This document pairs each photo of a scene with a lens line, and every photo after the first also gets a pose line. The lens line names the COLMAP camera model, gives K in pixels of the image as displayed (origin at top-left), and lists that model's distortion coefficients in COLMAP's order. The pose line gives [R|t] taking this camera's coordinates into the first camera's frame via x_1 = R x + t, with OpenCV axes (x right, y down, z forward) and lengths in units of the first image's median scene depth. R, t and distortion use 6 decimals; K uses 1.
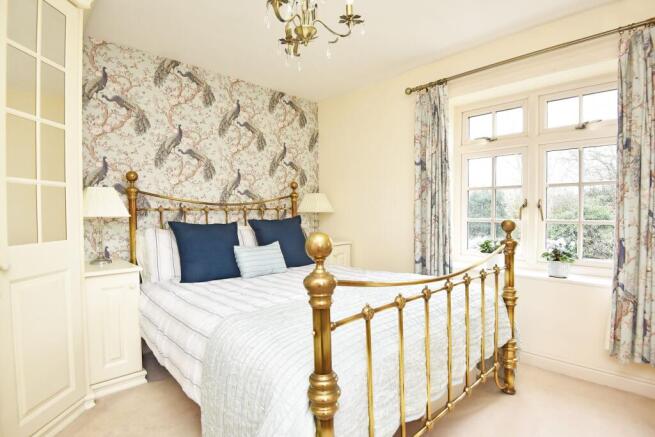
lens RADIAL K [[329.1, 0, 327.5], [0, 329.1, 218.5], [0, 0, 1]] dist [-0.041594, -0.000211]
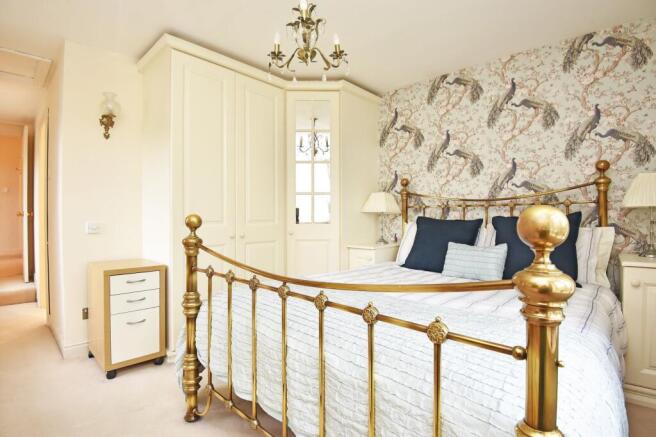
lens RADIAL K [[304.0, 0, 328.0], [0, 304.0, 218.5], [0, 0, 1]] dist [-0.057463, -0.000063]
pose [[0.045995, 0.028298, -0.998541, 0.535935], [-0.005210, 0.999592, 0.028087, -0.012108], [0.998928, 0.003911, 0.046123, 0.520956]]
